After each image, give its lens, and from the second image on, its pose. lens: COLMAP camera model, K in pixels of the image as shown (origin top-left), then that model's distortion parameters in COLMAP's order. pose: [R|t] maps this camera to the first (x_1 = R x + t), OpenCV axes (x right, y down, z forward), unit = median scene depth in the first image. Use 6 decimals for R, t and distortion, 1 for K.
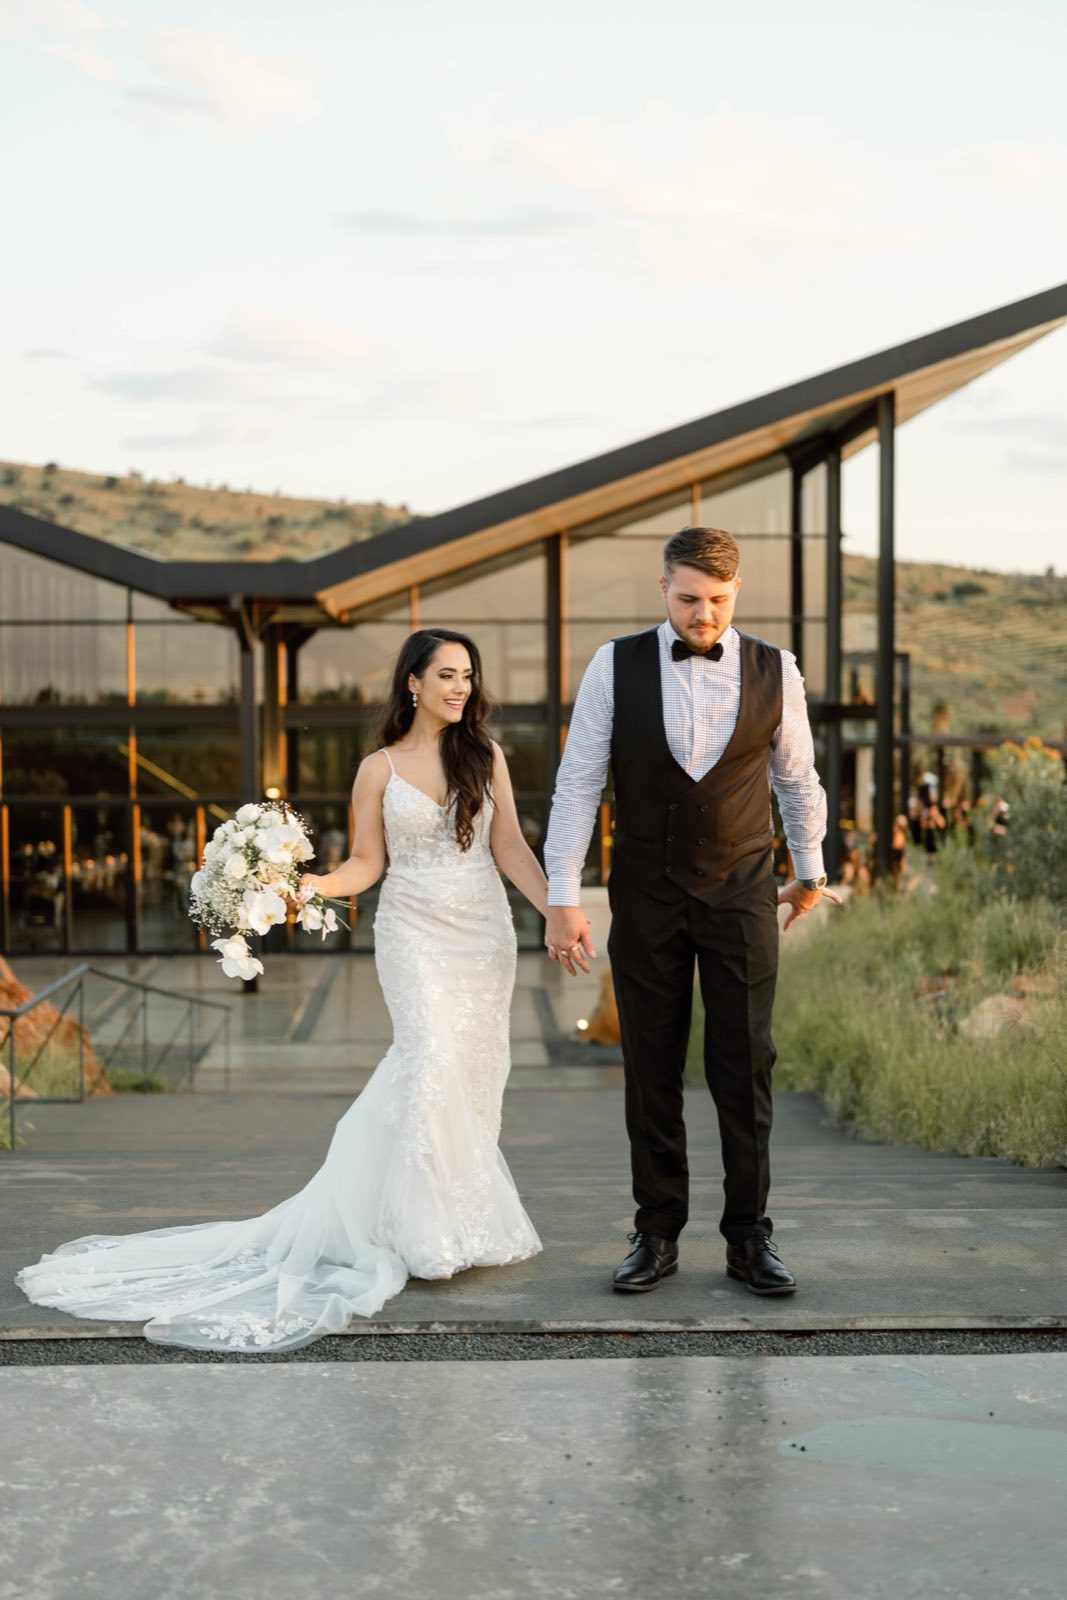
lens RADIAL K [[2320.2, 0, 559.7], [0, 2320.2, 805.8], [0, 0, 1]] dist [-0.006909, -0.005643]
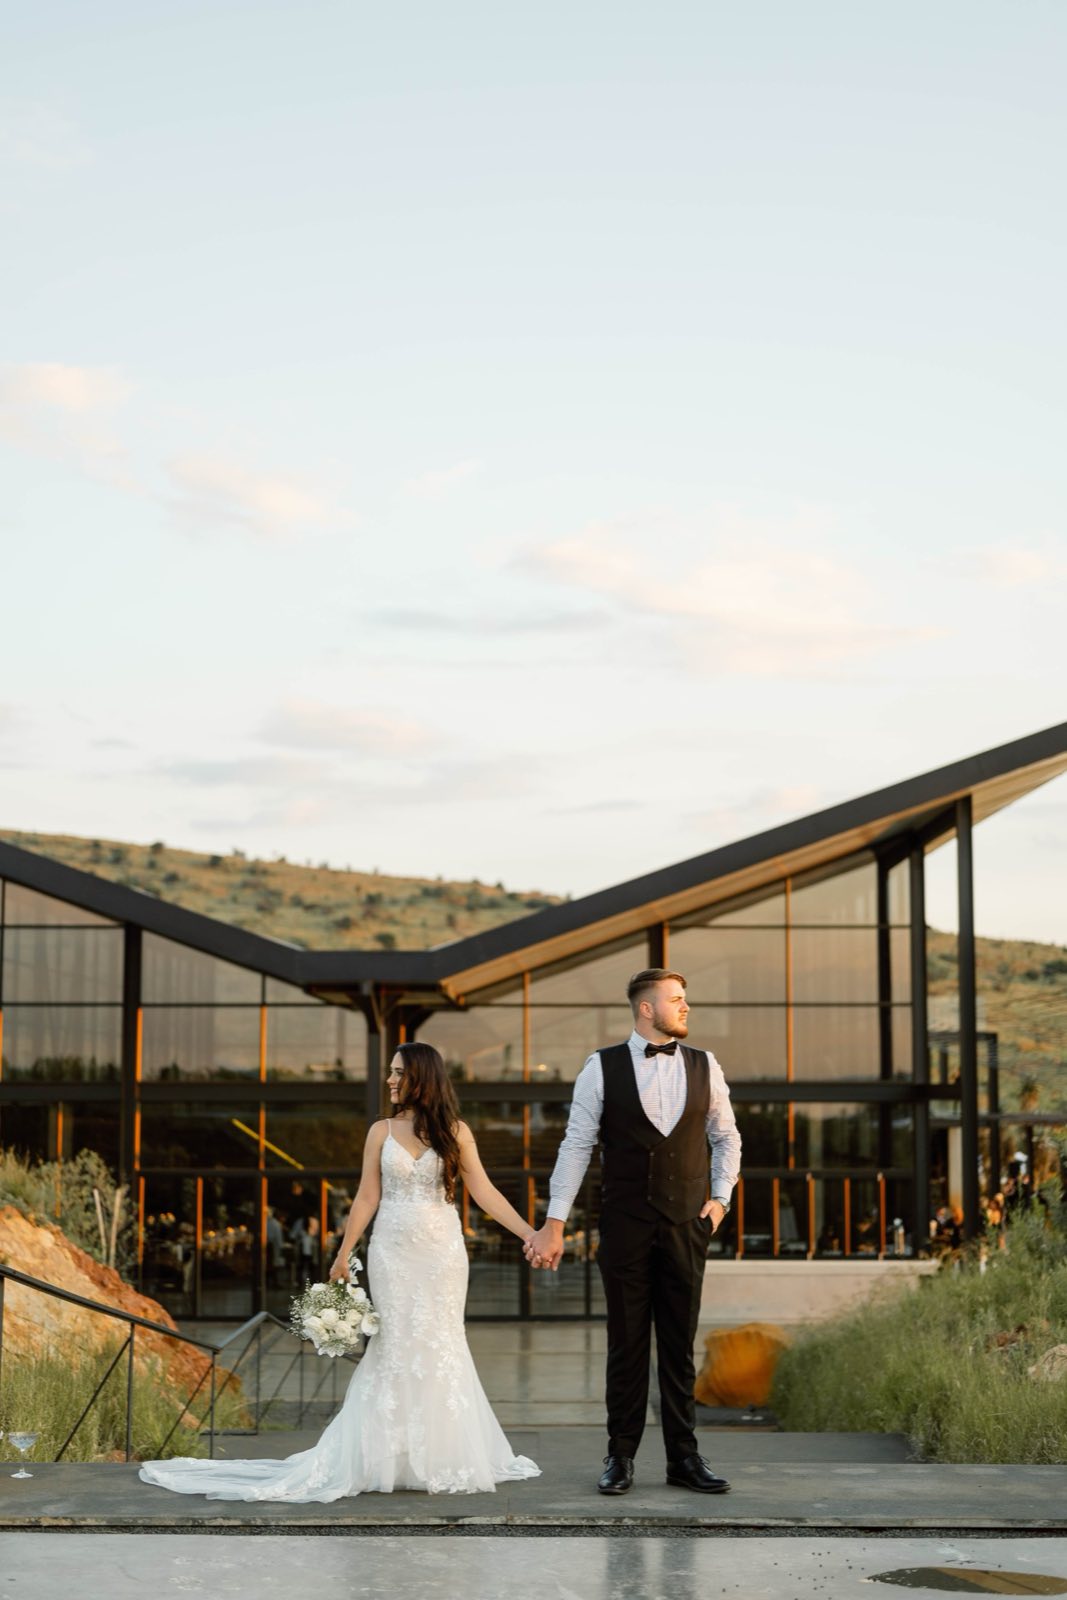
lens RADIAL K [[2320.2, 0, 559.7], [0, 2320.2, 805.8], [0, 0, 1]] dist [-0.006909, -0.005643]
pose [[0.999228, 0.000055, -0.039284, -0.006005], [-0.006372, 0.986984, -0.160692, 0.002185], [0.038763, 0.160819, 0.986222, -0.083243]]
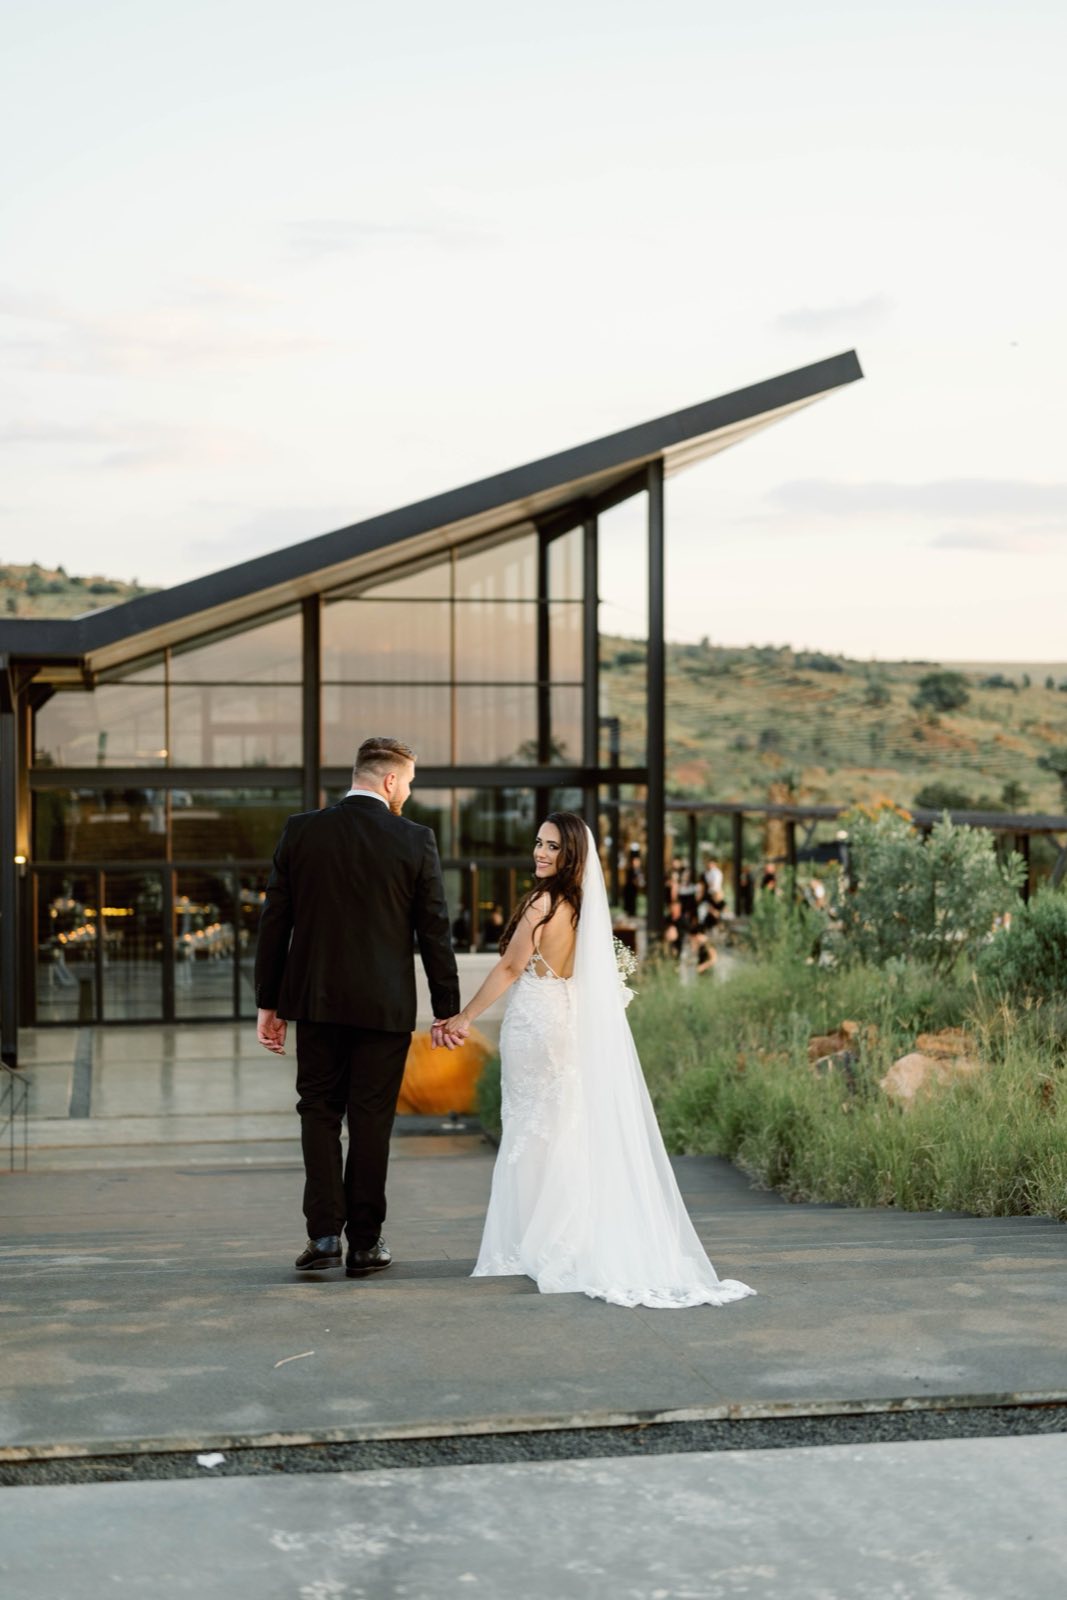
lens RADIAL K [[2330.1, 0, 533.5], [0, 2330.1, 800.0], [0, 0, 1]] dist [-0.004571, 0.009248]
pose [[0.990258, -0.000893, 0.139240, -0.053636], [0.005296, 0.999498, -0.031251, 0.001105], [-0.139143, 0.031684, 0.989765, 0.011233]]
